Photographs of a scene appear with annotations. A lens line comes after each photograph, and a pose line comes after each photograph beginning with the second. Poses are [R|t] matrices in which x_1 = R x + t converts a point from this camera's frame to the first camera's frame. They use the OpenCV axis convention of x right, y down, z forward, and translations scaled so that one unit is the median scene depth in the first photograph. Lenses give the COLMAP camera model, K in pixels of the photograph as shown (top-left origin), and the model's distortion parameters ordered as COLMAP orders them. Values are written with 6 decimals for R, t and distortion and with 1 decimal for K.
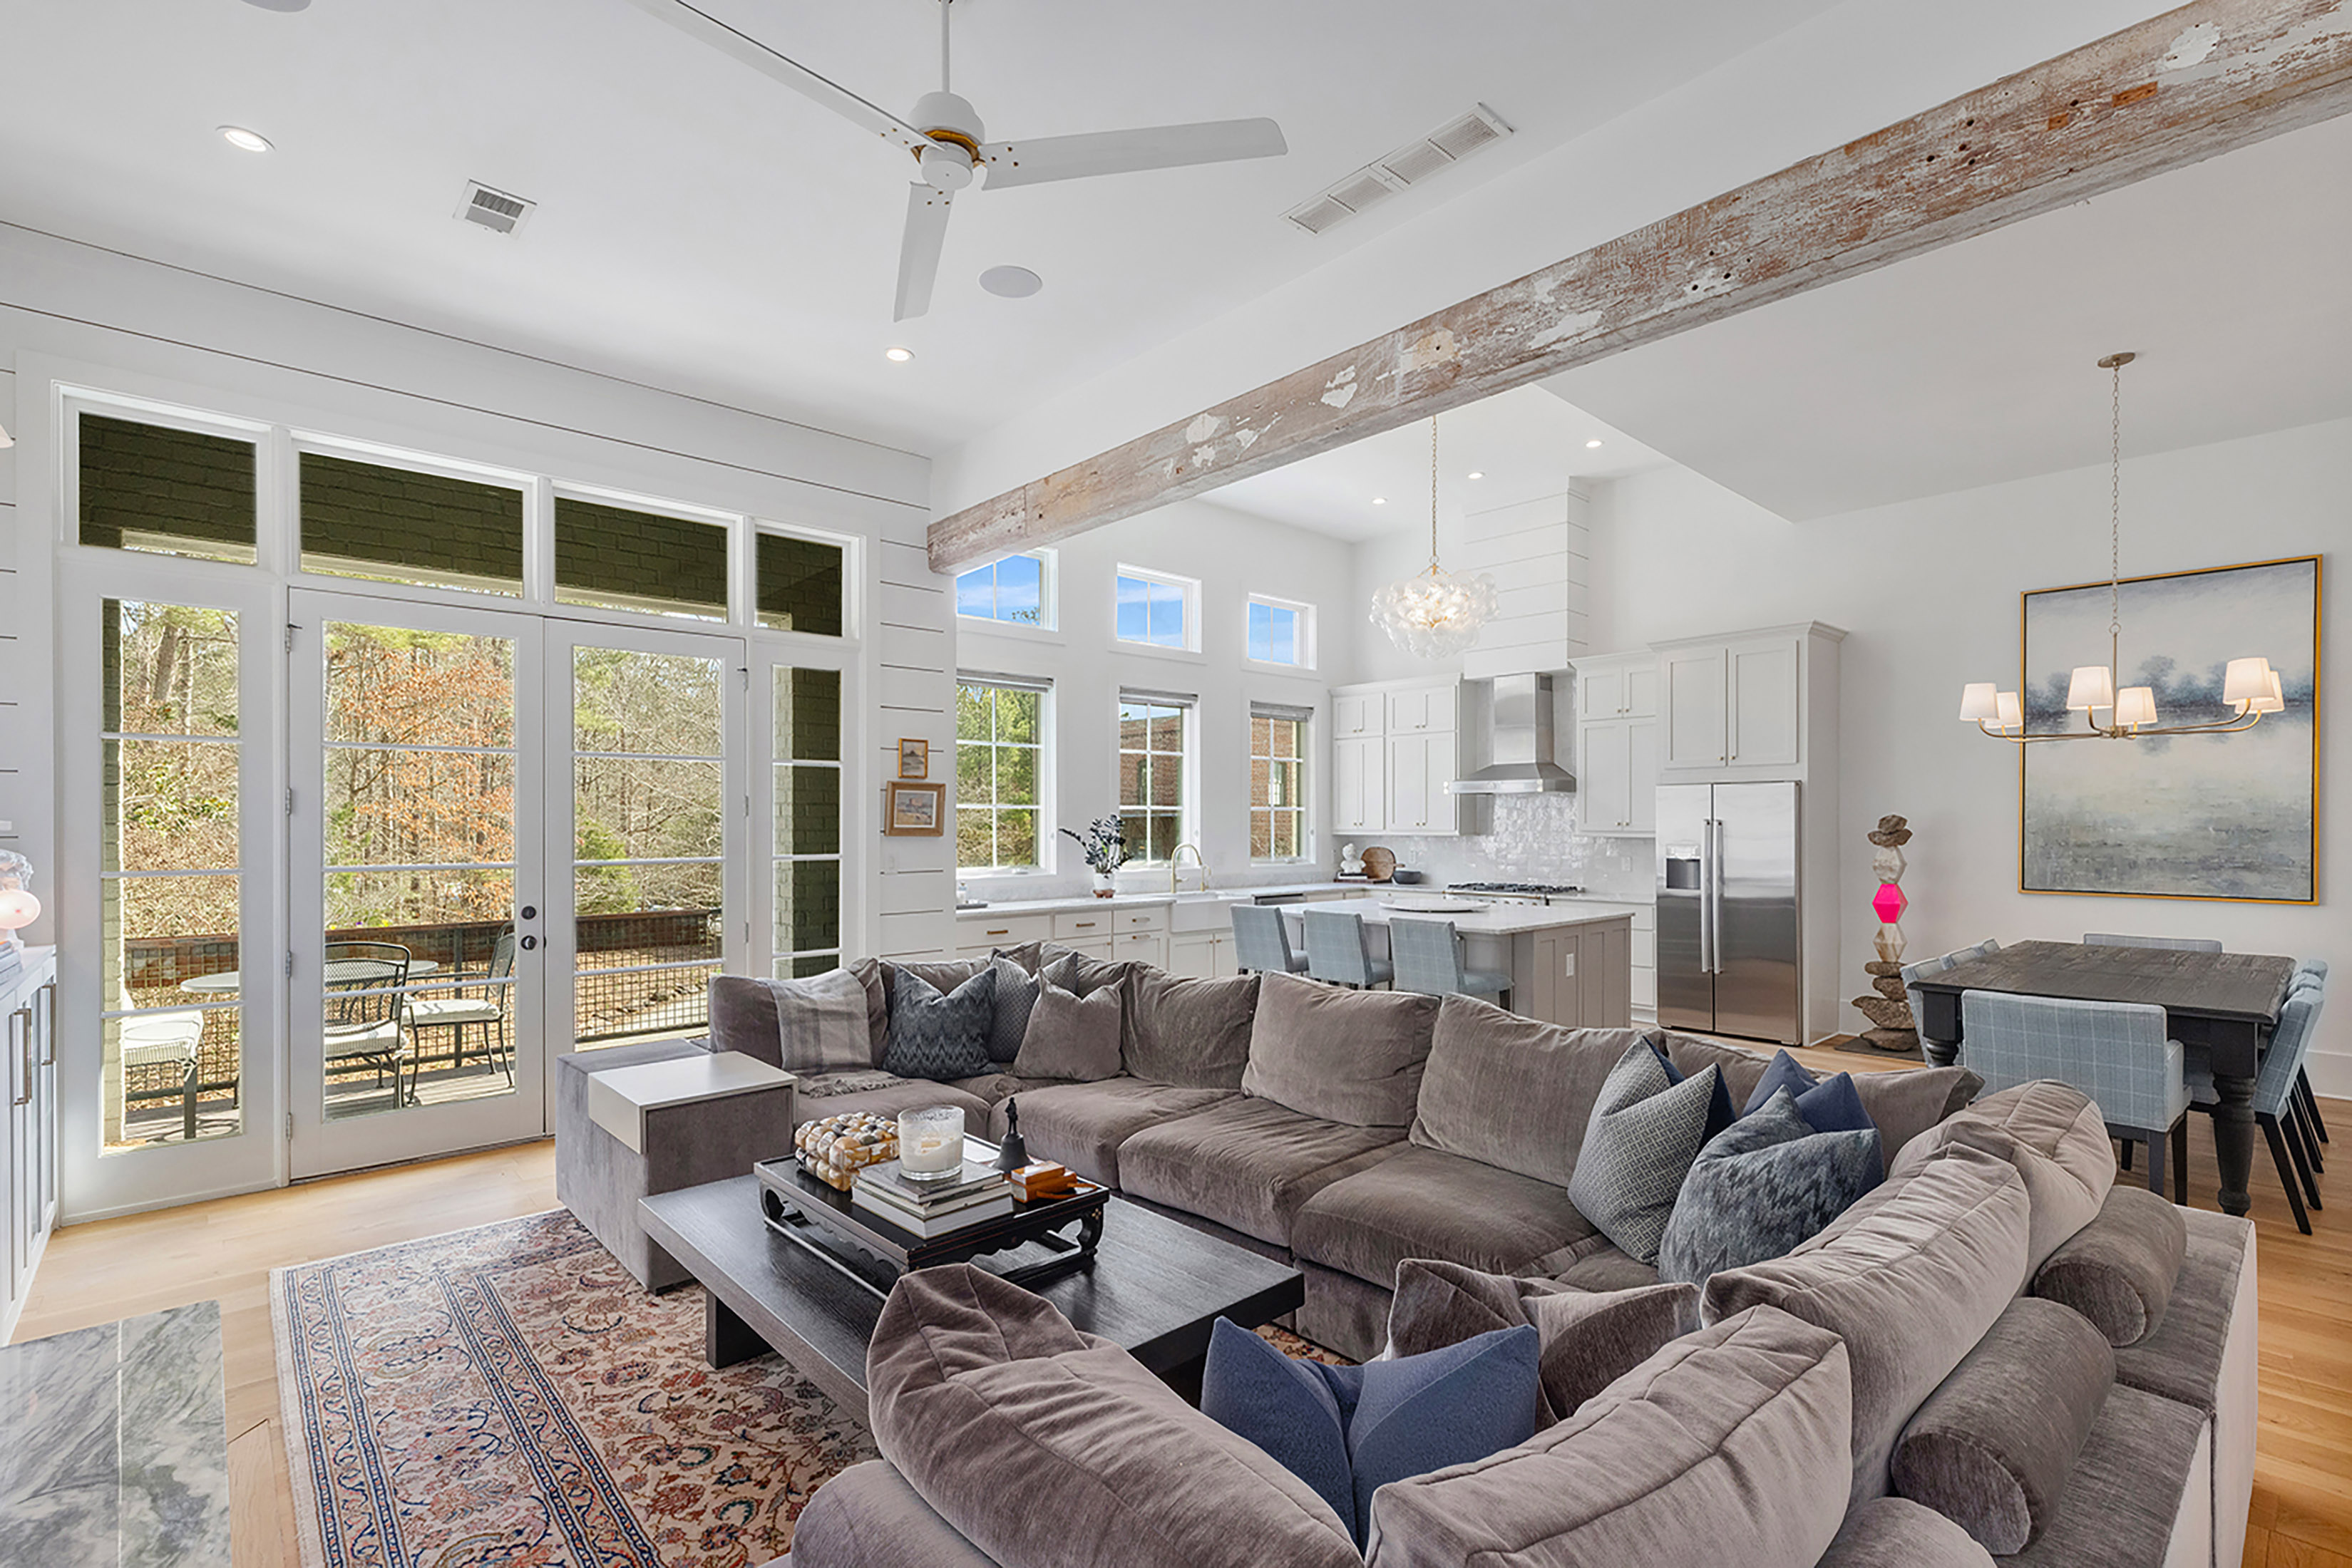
lens RADIAL K [[1060.5, 0, 1171.3], [0, 1060.5, 825.4], [0, 0, 1]] dist [0.005800, -0.000956]
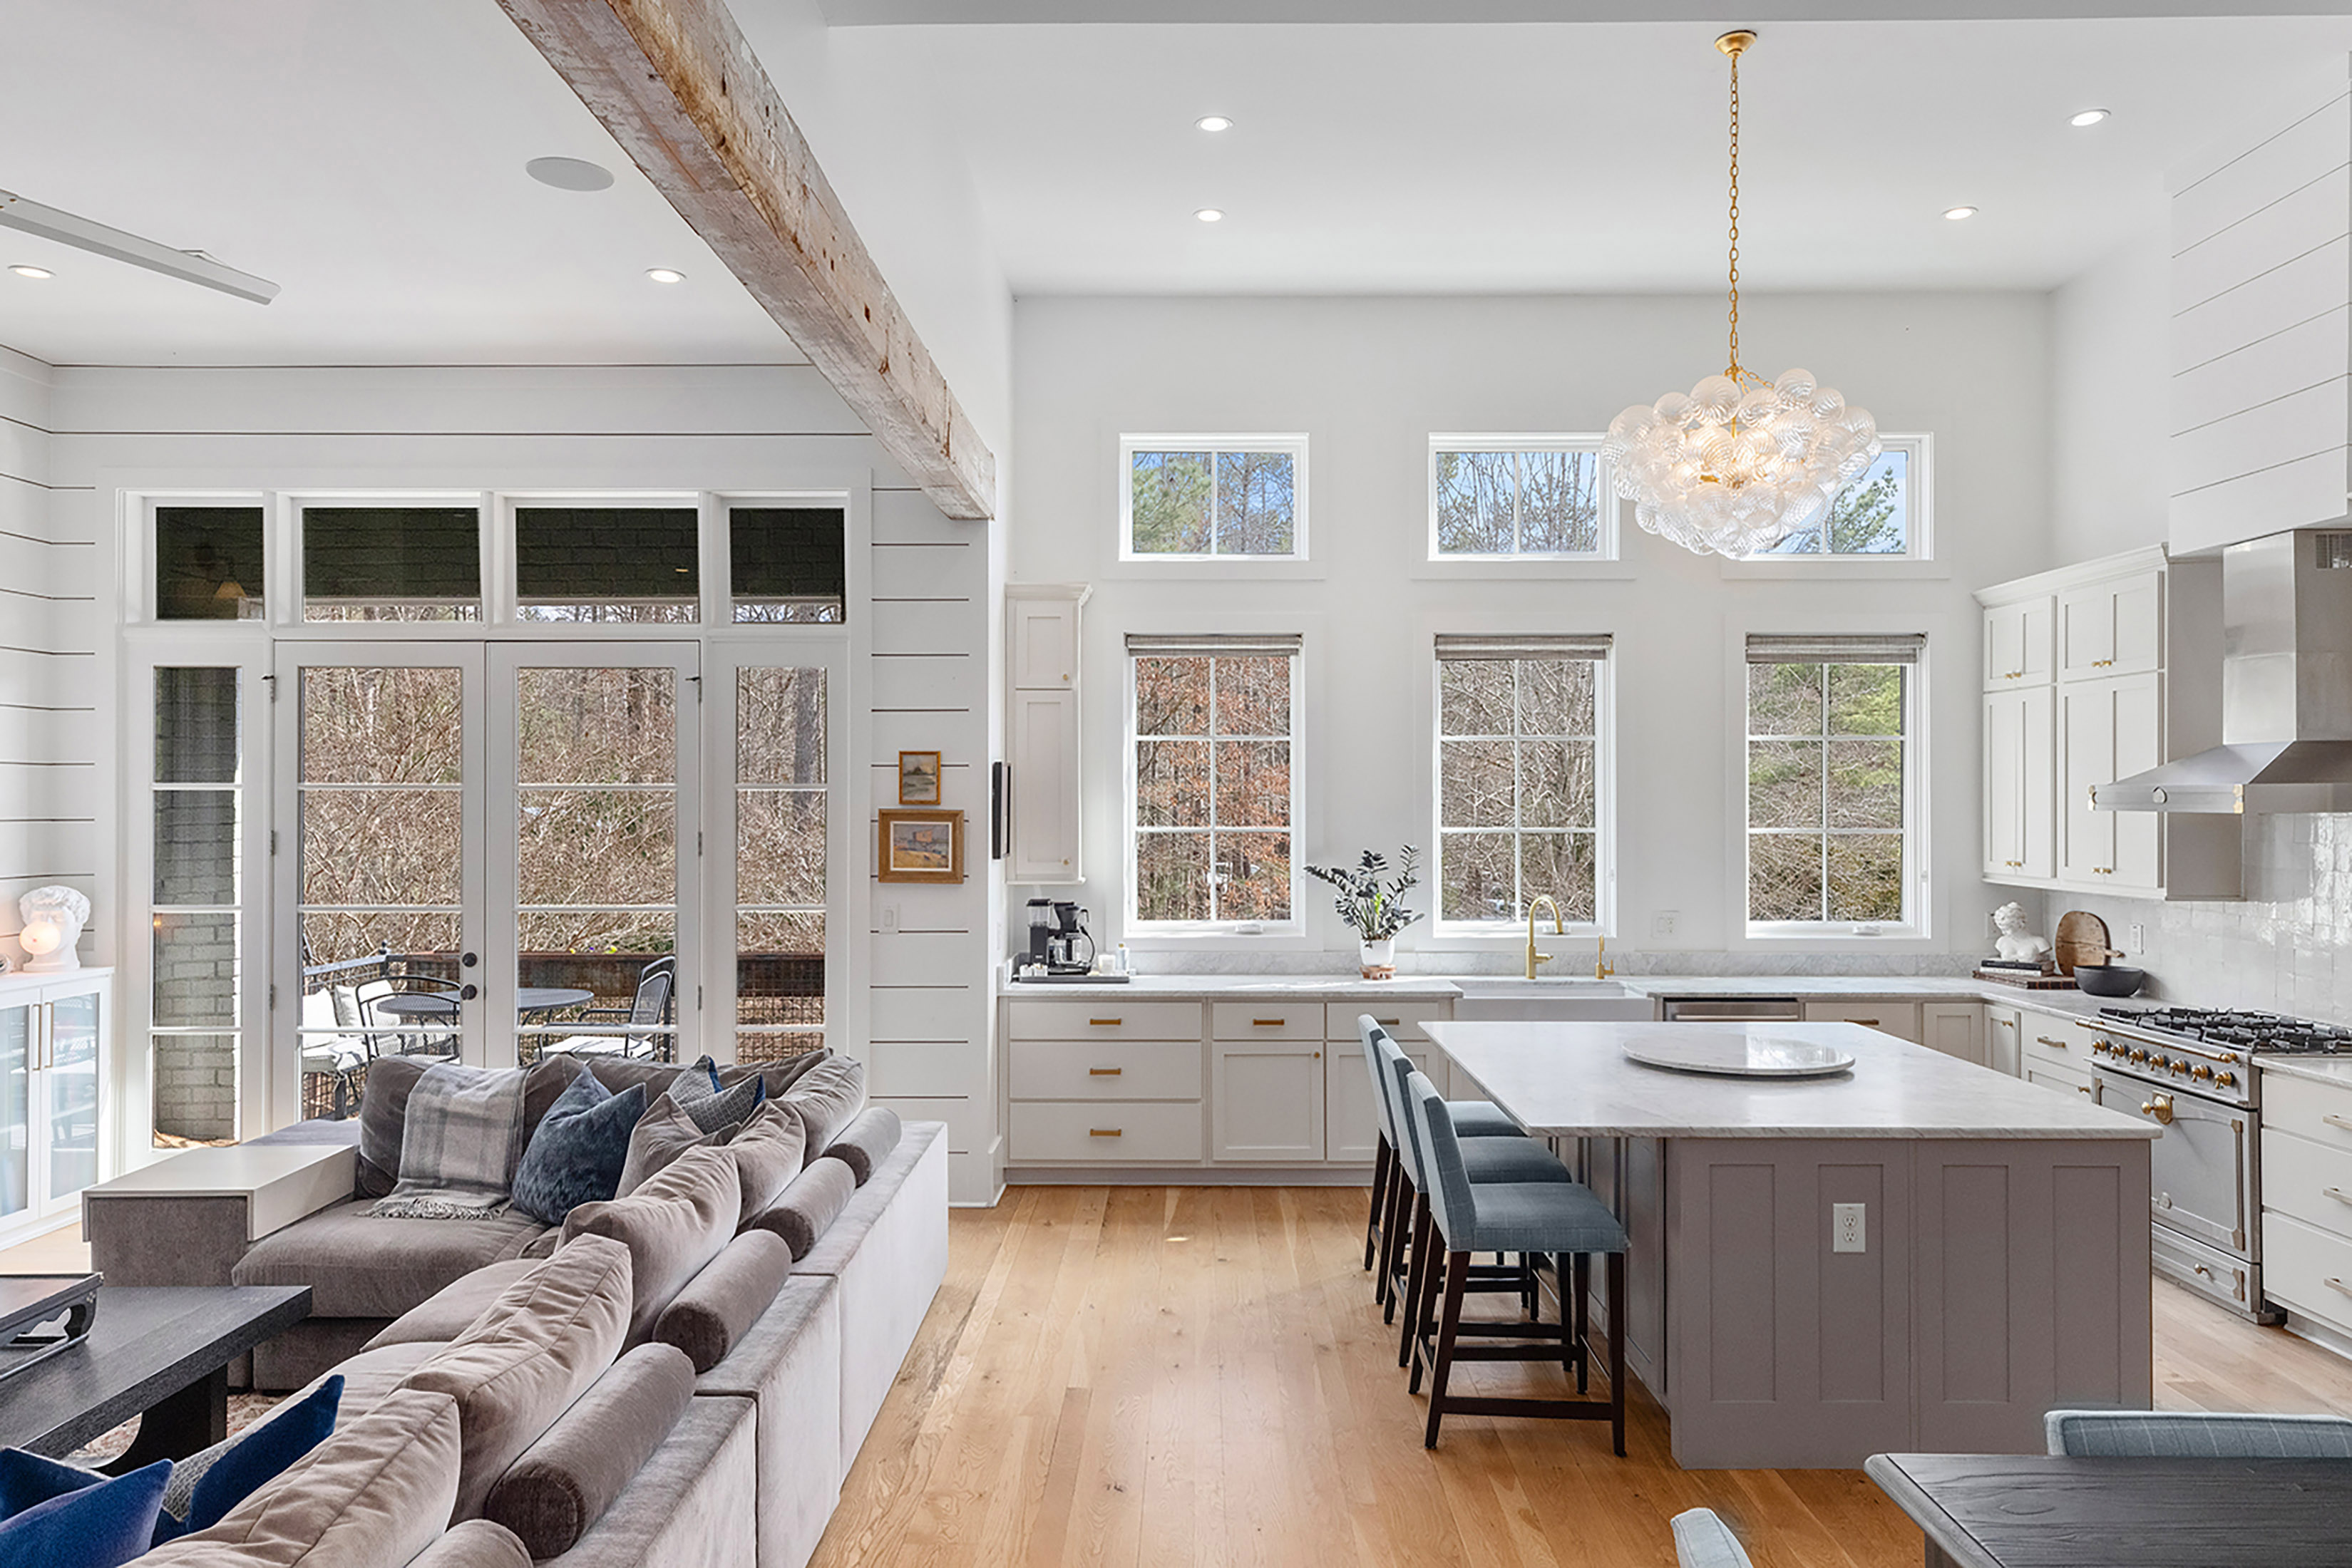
lens RADIAL K [[1558.8, 0, 1178.4], [0, 1558.8, 786.8], [0, 0, 1]] dist [0.014709, -0.000377]
pose [[0.734336, -0.003115, -0.678779, 0.685523], [-0.002967, 0.999965, -0.007799, -0.053646], [0.678780, 0.007741, 0.734301, 0.360394]]
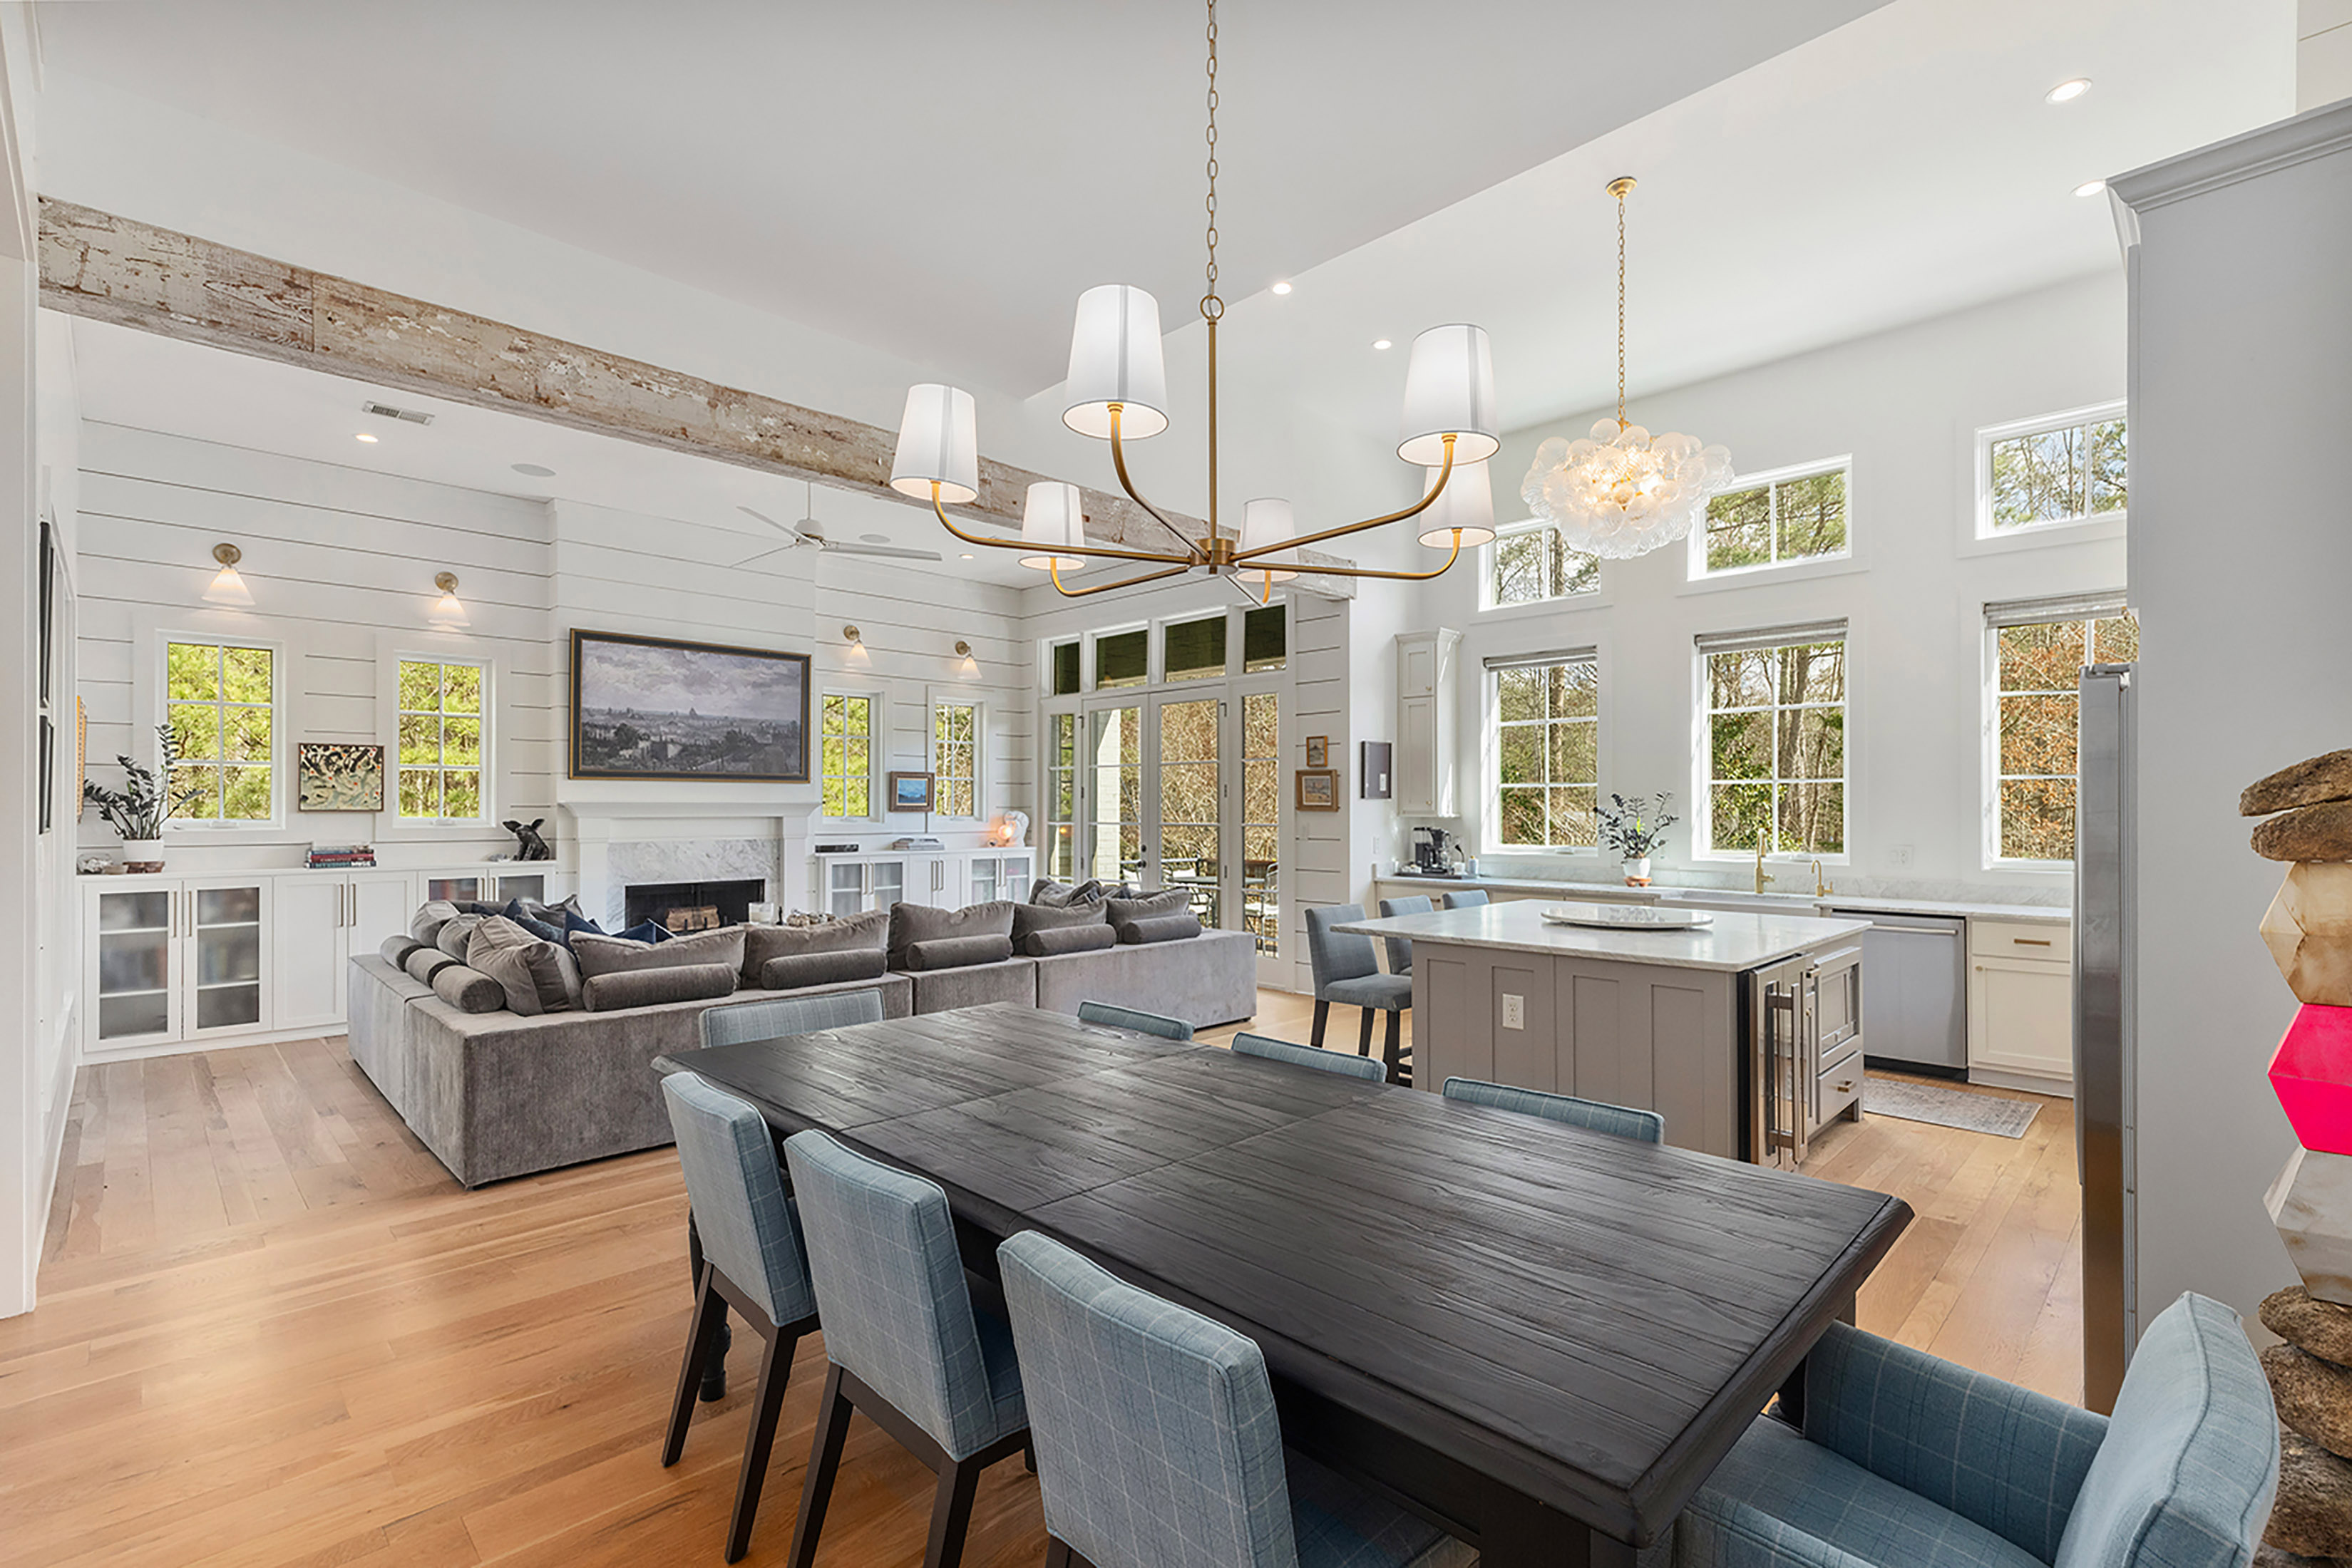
lens RADIAL K [[1060.5, 0, 1175.6], [0, 1060.5, 798.9], [0, 0, 1]] dist [0.005800, -0.000956]
pose [[0.042552, -0.006911, -0.999070, 1.140892], [-0.002557, 0.999972, -0.007026, 0.004693], [0.999091, 0.002854, 0.042533, 0.851856]]
